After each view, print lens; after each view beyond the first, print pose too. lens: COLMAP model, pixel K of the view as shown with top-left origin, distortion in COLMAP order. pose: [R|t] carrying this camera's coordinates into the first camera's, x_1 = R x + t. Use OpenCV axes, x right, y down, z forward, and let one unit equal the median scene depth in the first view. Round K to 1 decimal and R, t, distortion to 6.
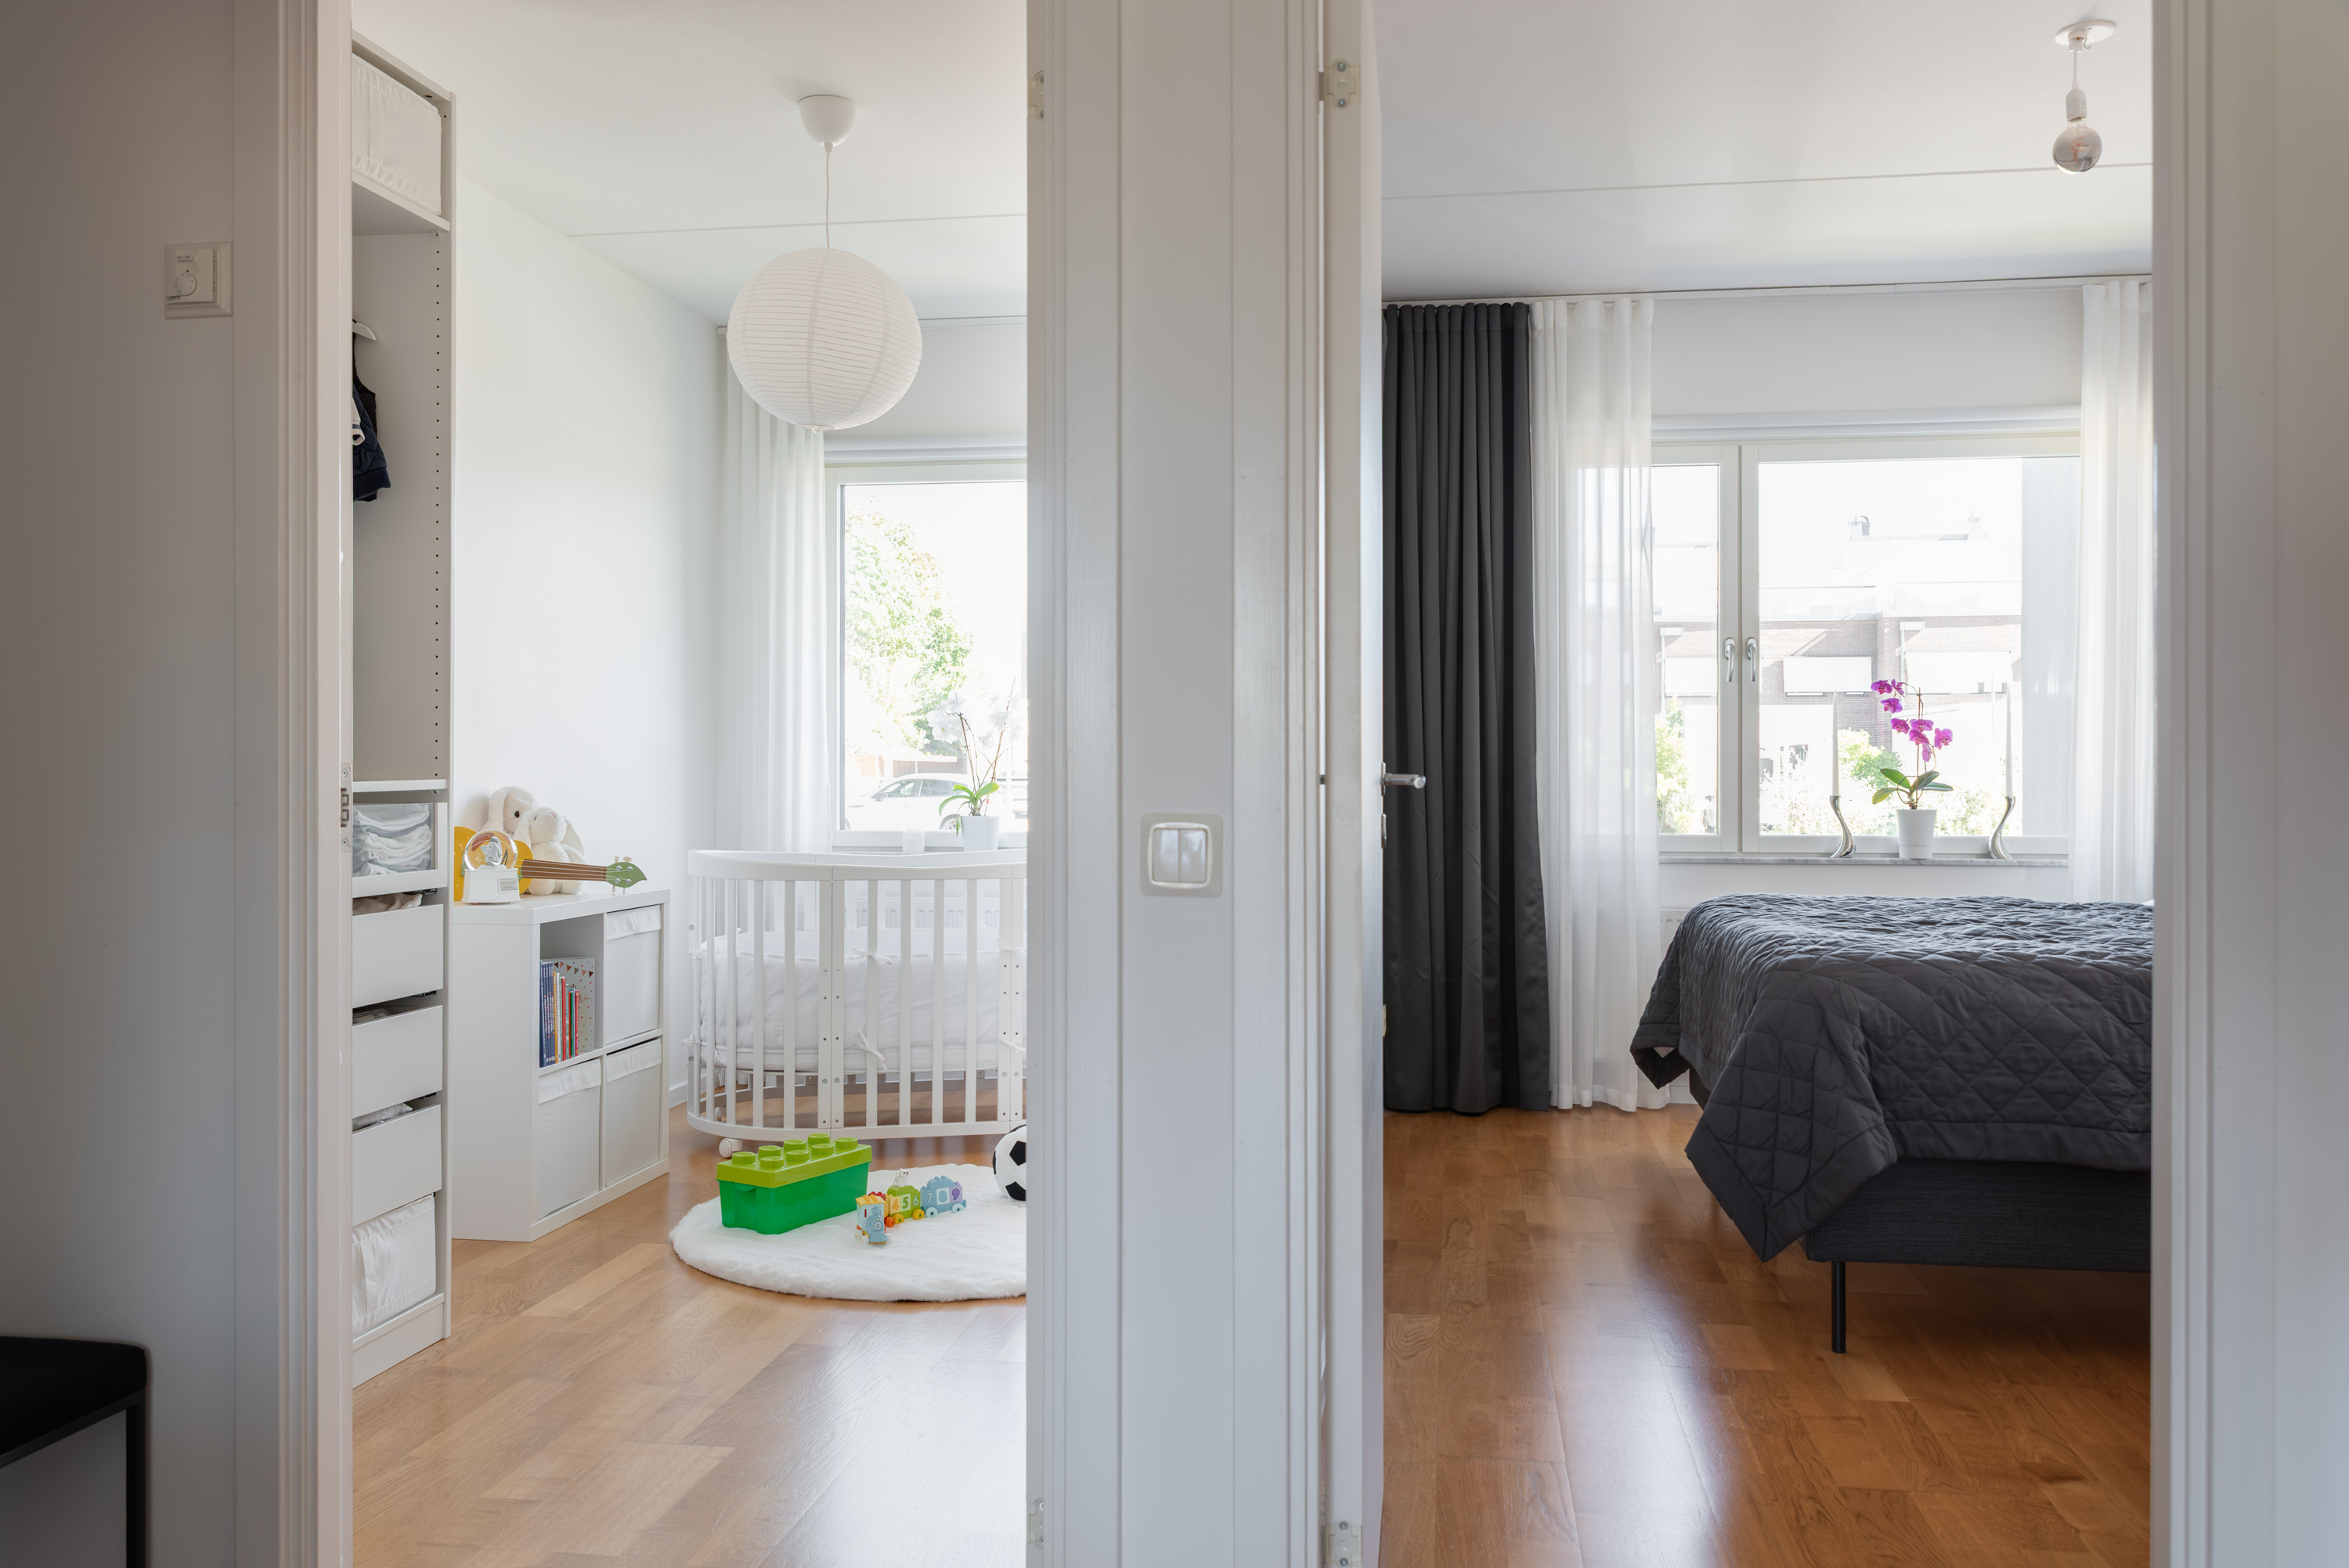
lens RADIAL K [[2018.7, 0, 1174.5], [0, 2018.7, 784.0], [0, 0, 1]] dist [0.004594, 0.000923]
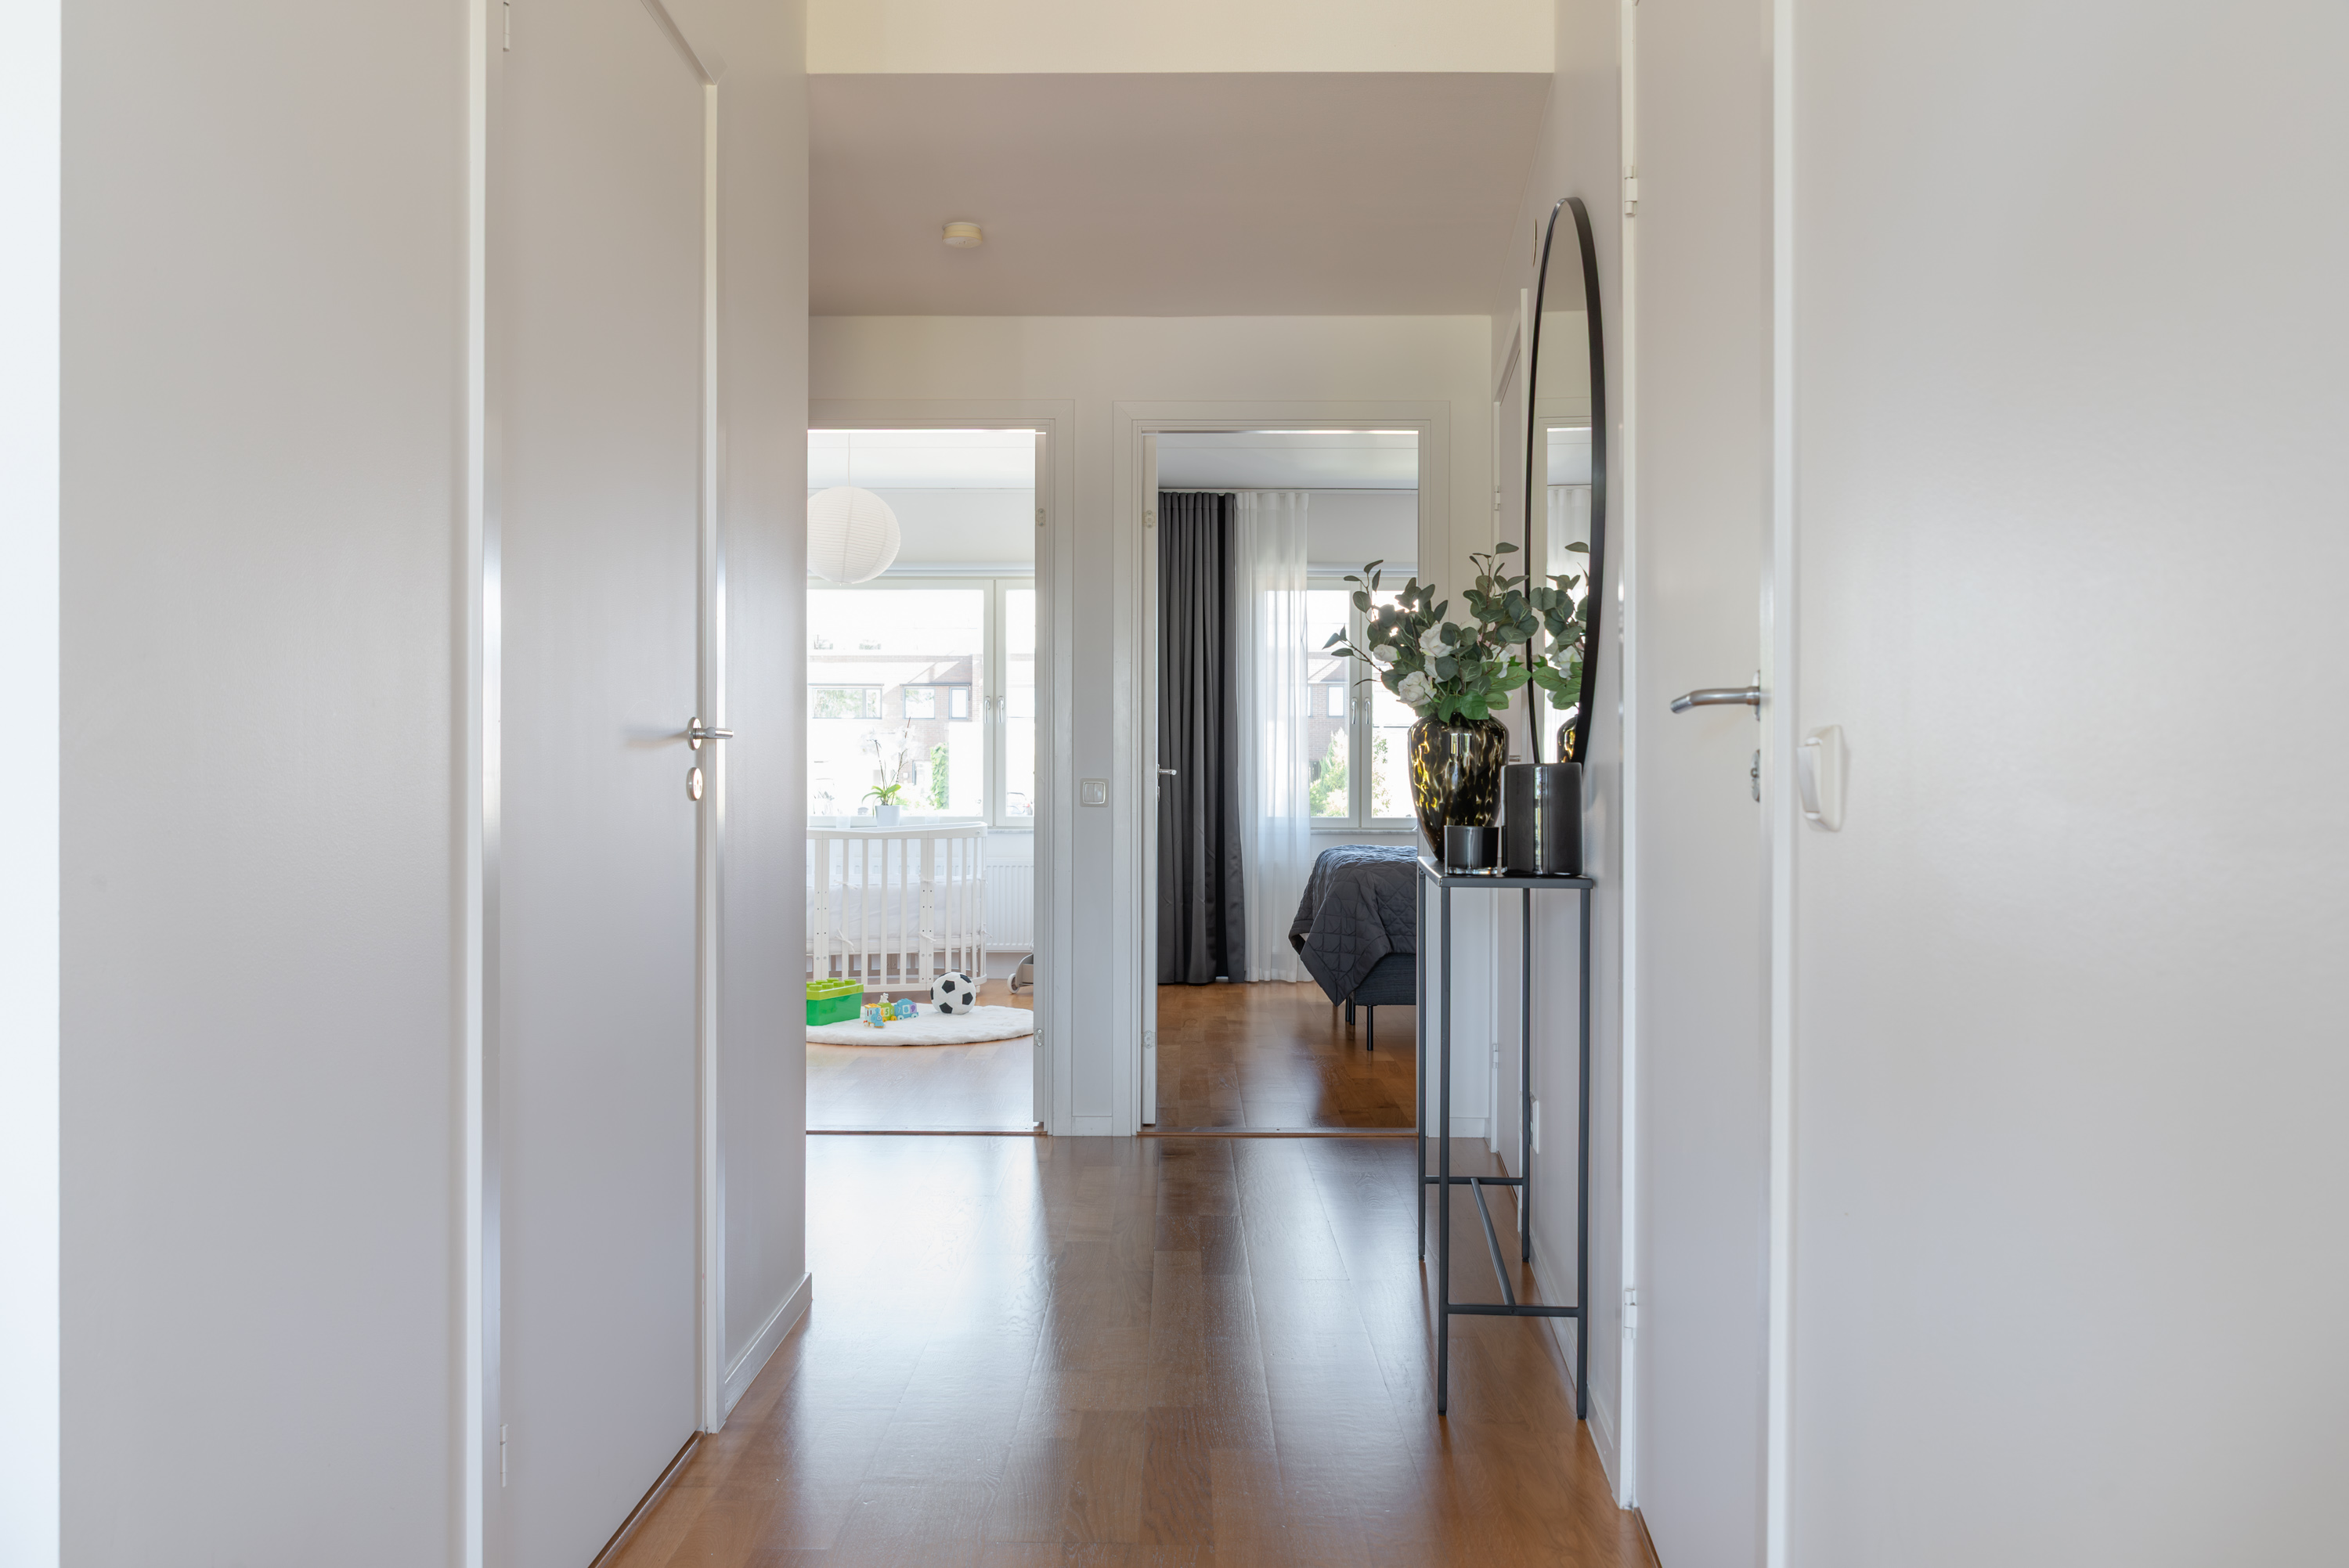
lens RADIAL K [[2018.7, 0, 1174.5], [0, 2018.7, 784.0], [0, 0, 1]] dist [0.004594, 0.000923]
pose [[0.991382, 0.004723, 0.130917, -0.087944], [-0.003101, 0.999916, -0.012589, 0.019493], [-0.130965, 0.012074, 0.991313, -0.628390]]
